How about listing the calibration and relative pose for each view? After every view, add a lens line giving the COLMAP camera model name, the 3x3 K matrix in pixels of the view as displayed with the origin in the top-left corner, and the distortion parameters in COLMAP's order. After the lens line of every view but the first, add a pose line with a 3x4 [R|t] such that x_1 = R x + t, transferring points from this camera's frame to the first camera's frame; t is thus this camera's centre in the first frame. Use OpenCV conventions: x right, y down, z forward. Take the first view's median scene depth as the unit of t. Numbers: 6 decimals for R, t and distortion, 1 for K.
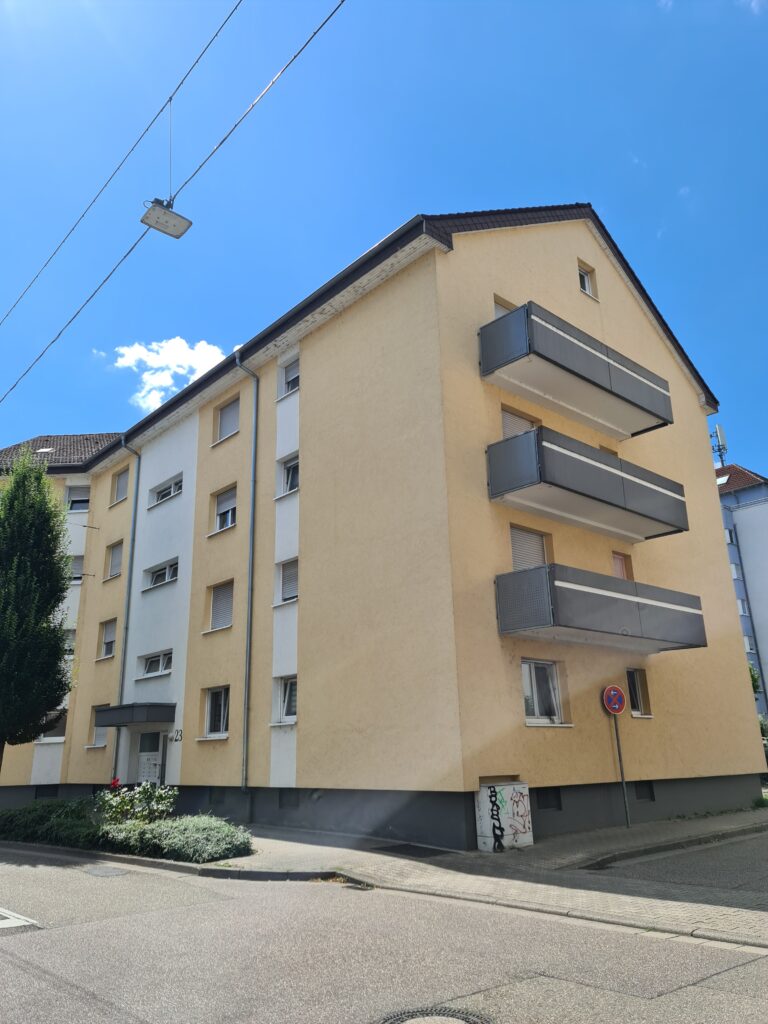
lens RADIAL K [[744.9, 0, 384.0], [0, 744.9, 512.0], [0, 0, 1]] dist [0.072737, -0.000852]
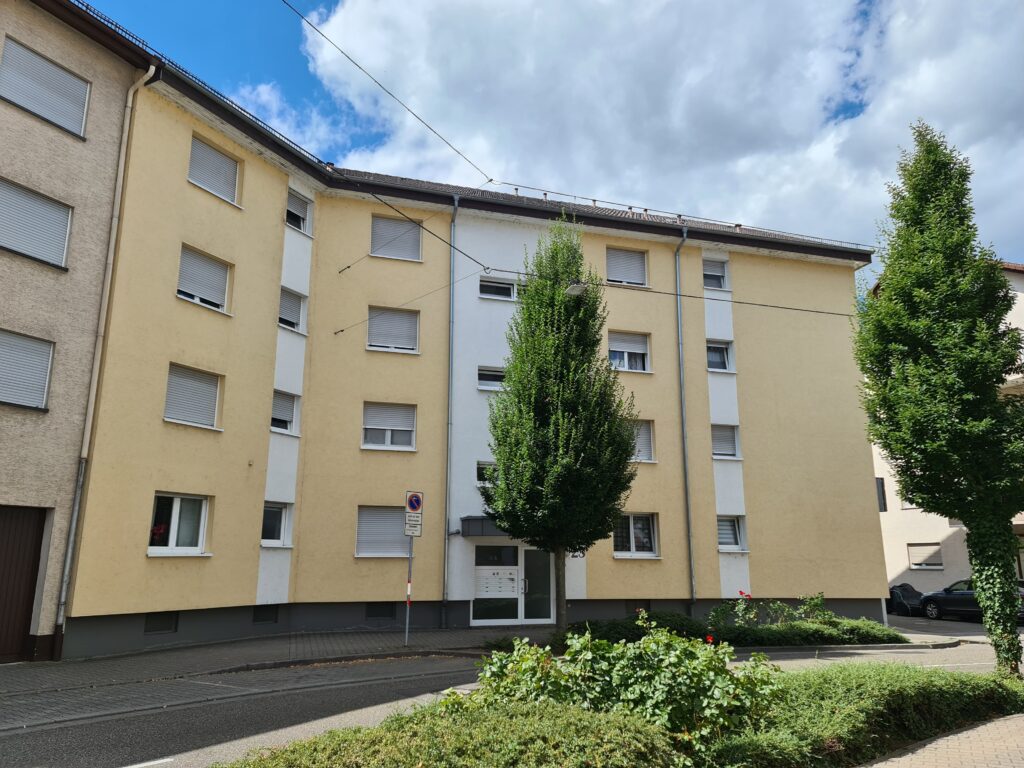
lens RADIAL K [[744.9, 0, 512.0], [0, 744.9, 384.0], [0, 0, 1]] dist [0.072737, -0.000852]
pose [[0.420905, 0.244926, 0.873413, -1.364727], [-0.282147, 0.950446, -0.130559, 0.258581], [-0.862109, -0.191478, 0.469153, 0.700725]]
